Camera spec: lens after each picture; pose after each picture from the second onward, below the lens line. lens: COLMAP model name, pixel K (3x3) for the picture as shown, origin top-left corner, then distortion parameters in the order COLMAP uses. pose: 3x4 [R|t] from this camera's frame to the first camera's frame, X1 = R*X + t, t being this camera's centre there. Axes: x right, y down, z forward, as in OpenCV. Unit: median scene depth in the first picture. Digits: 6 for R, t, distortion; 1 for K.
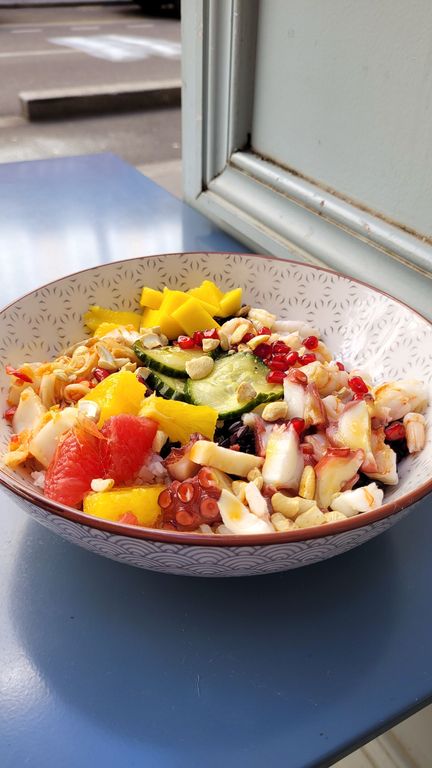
lens RADIAL K [[610.3, 0, 211.6], [0, 610.3, 385.0], [0, 0, 1]] dist [-0.025379, -0.002634]
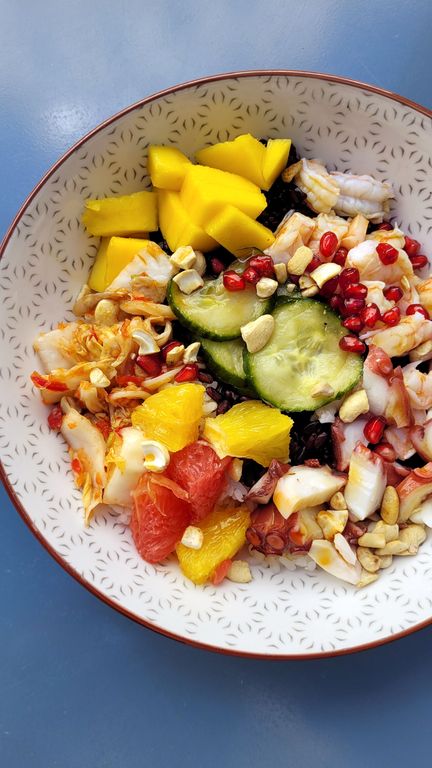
lens RADIAL K [[610.3, 0, 215.6], [0, 610.3, 387.0], [0, 0, 1]] dist [-0.025379, -0.002634]
pose [[0.992374, -0.122886, 0.009690, -0.095107], [0.073931, 0.656251, 0.750912, -0.608515], [-0.098636, -0.744469, 0.660331, 0.407032]]
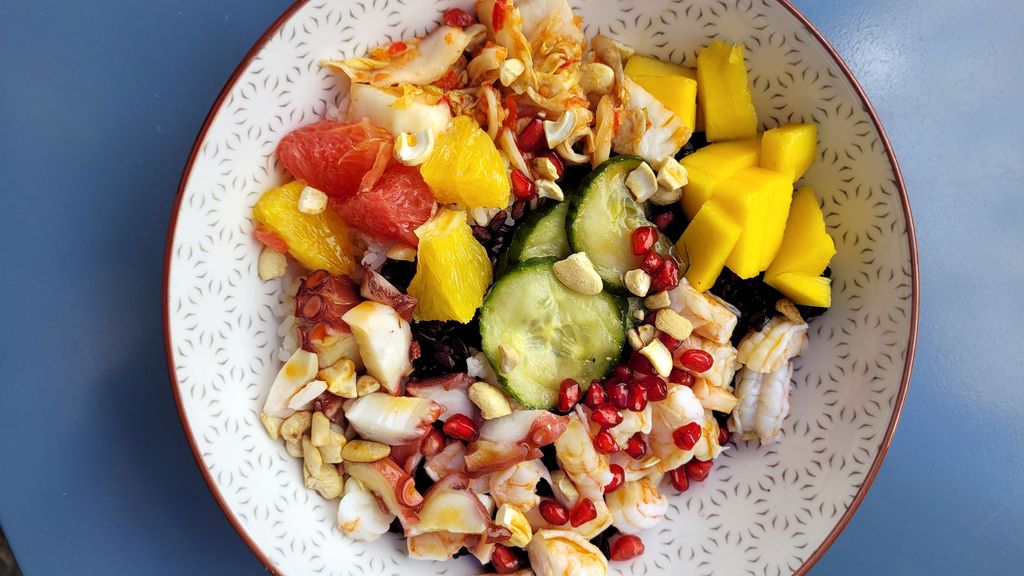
lens RADIAL K [[813.7, 0, 511.5], [0, 813.7, 287.2], [0, 0, 1]] dist [-0.025379, -0.002634]
pose [[0.165767, 0.985532, 0.035339, -0.049279], [-0.641310, 0.080508, 0.763047, -0.639718], [0.749162, -0.149151, 0.645377, 0.392941]]
